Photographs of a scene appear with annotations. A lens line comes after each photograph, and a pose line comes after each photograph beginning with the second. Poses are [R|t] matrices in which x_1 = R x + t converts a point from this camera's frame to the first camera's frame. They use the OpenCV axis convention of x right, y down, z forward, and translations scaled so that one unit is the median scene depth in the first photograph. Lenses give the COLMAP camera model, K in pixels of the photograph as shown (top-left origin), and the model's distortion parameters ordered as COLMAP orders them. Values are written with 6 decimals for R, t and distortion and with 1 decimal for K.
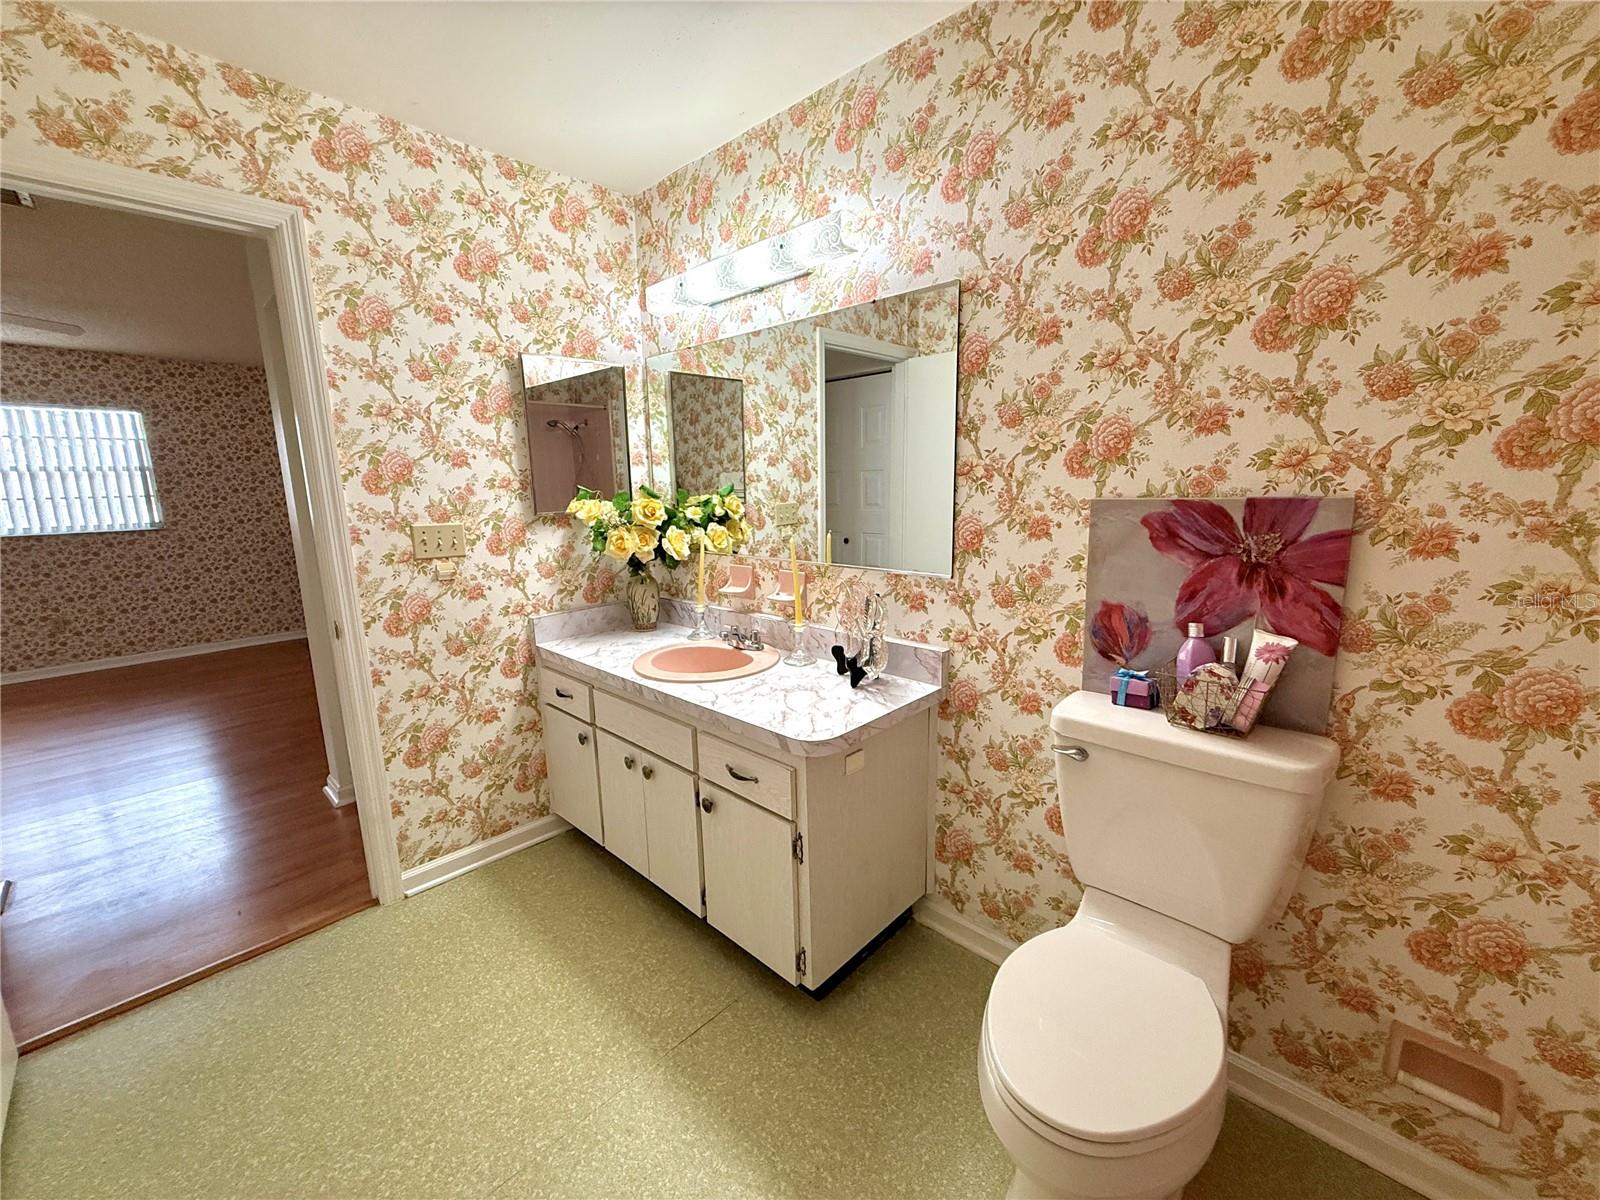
lens RADIAL K [[637.2, 0, 794.3], [0, 637.2, 600.2], [0, 0, 1]] dist [-0.000279, -0.000010]
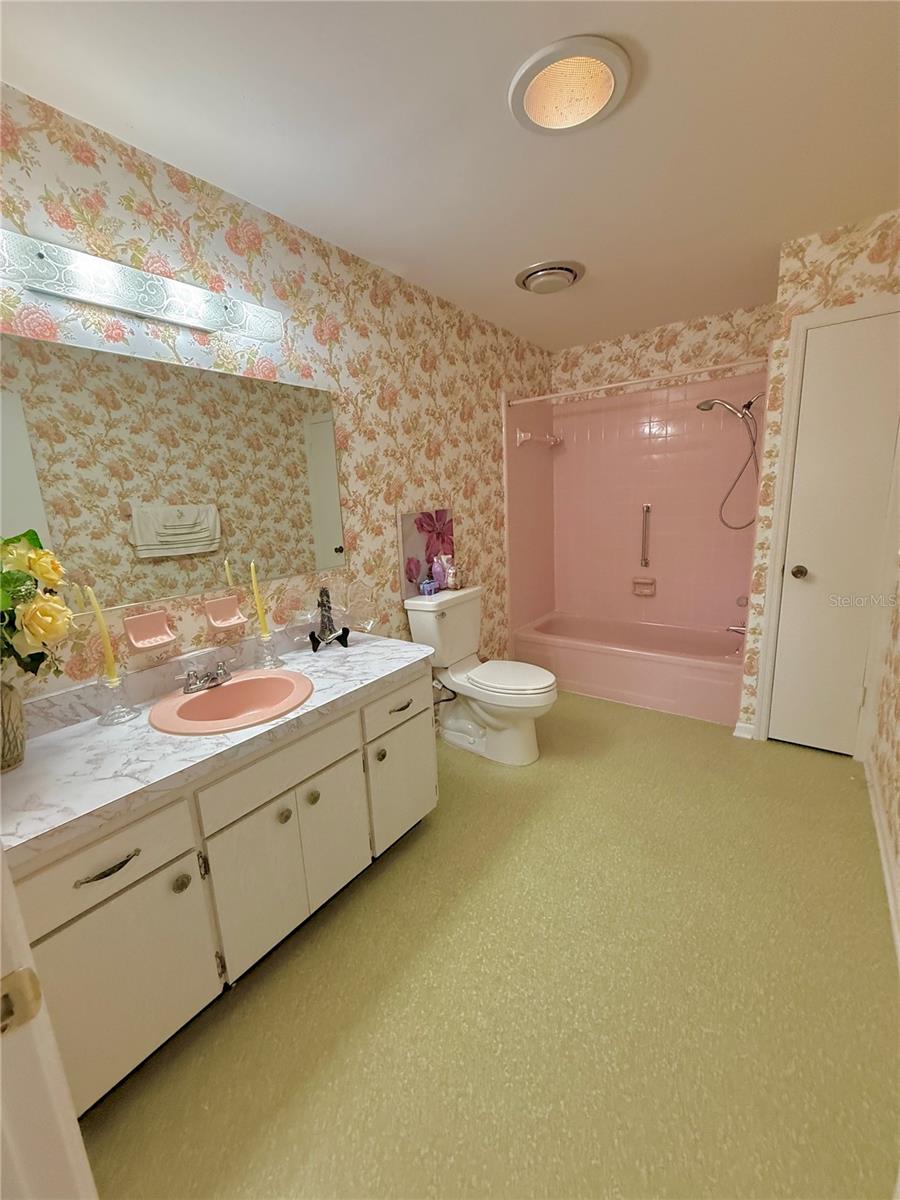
lens RADIAL K [[477.9, 0, 451.2], [0, 477.9, 595.7], [0, 0, 1]] dist [-0.000279, -0.000010]
pose [[-0.125636, -0.180150, 0.975583, -1.158366], [0.231881, 0.950804, 0.205436, -0.173392], [-0.964597, 0.252029, -0.077682, 0.941380]]
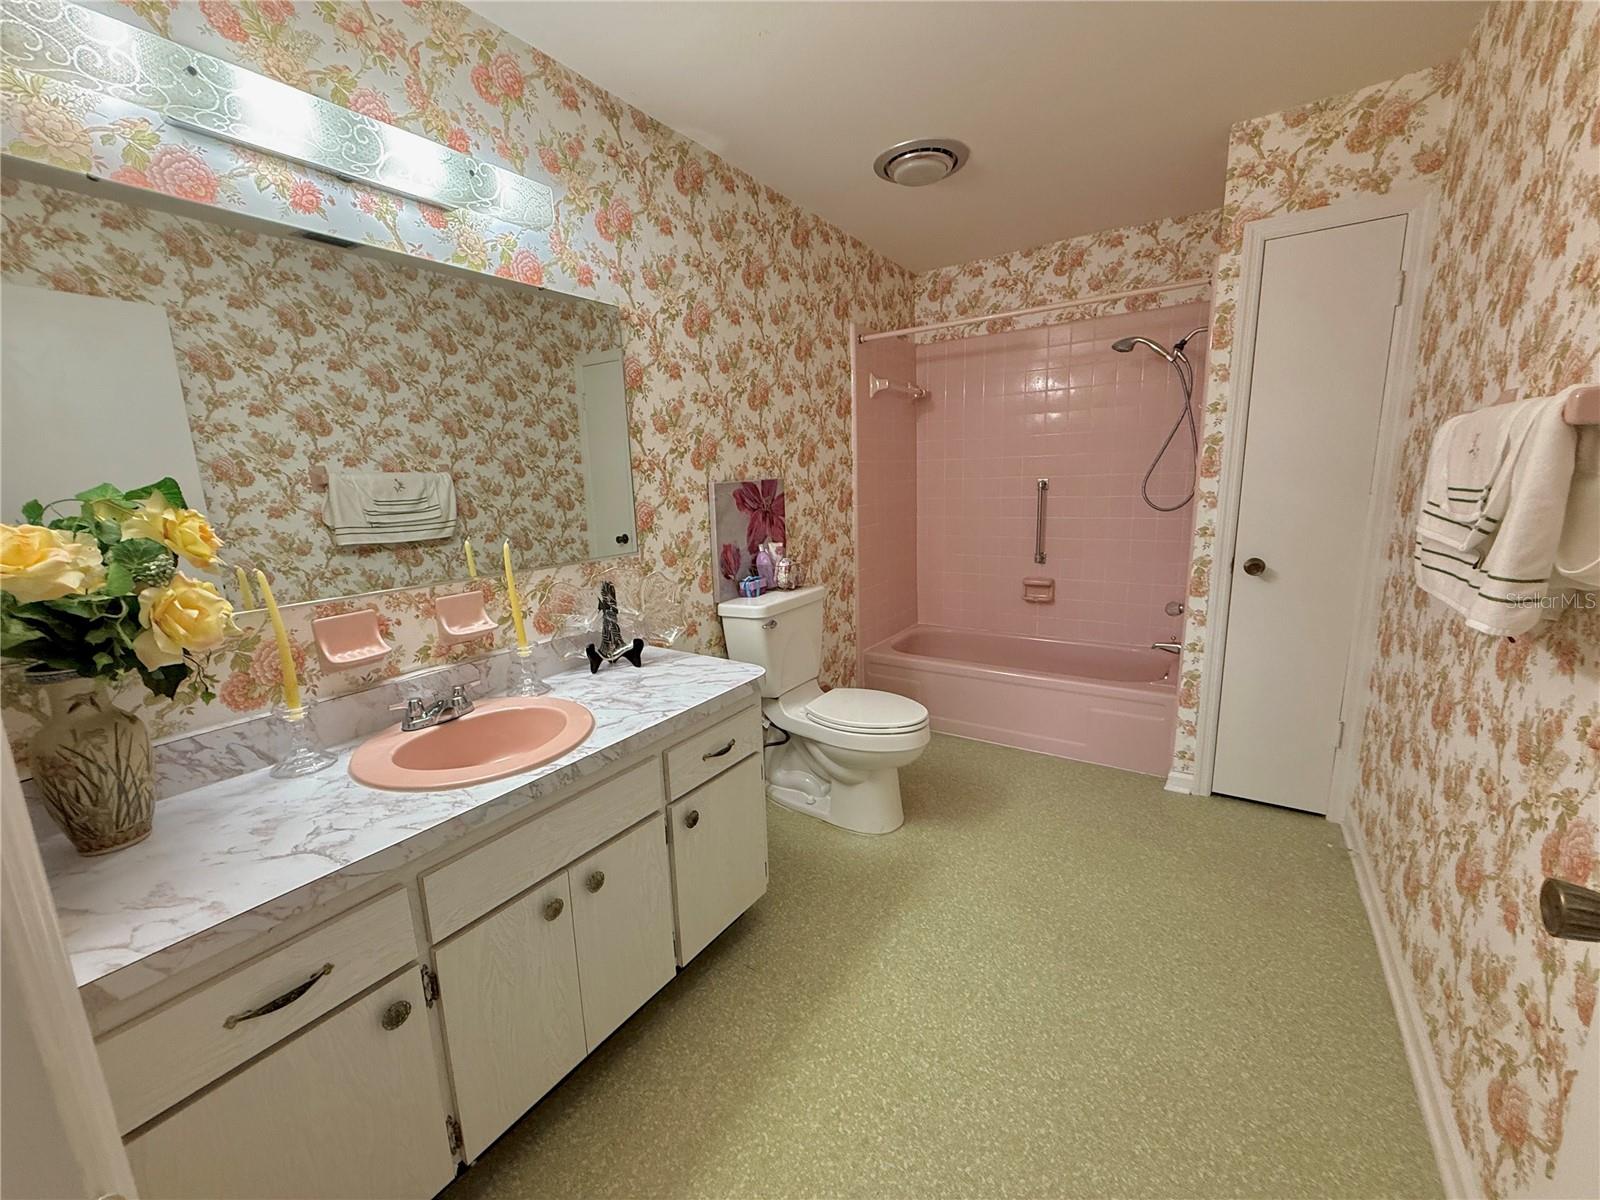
lens RADIAL K [[637.2, 0, 794.3], [0, 637.2, 600.2], [0, 0, 1]] dist [-0.000279, -0.000010]
pose [[-0.166251, -0.165475, 0.972100, -1.094900], [0.220146, 0.954709, 0.200165, -0.140652], [-0.961195, 0.247282, -0.122293, 0.982681]]
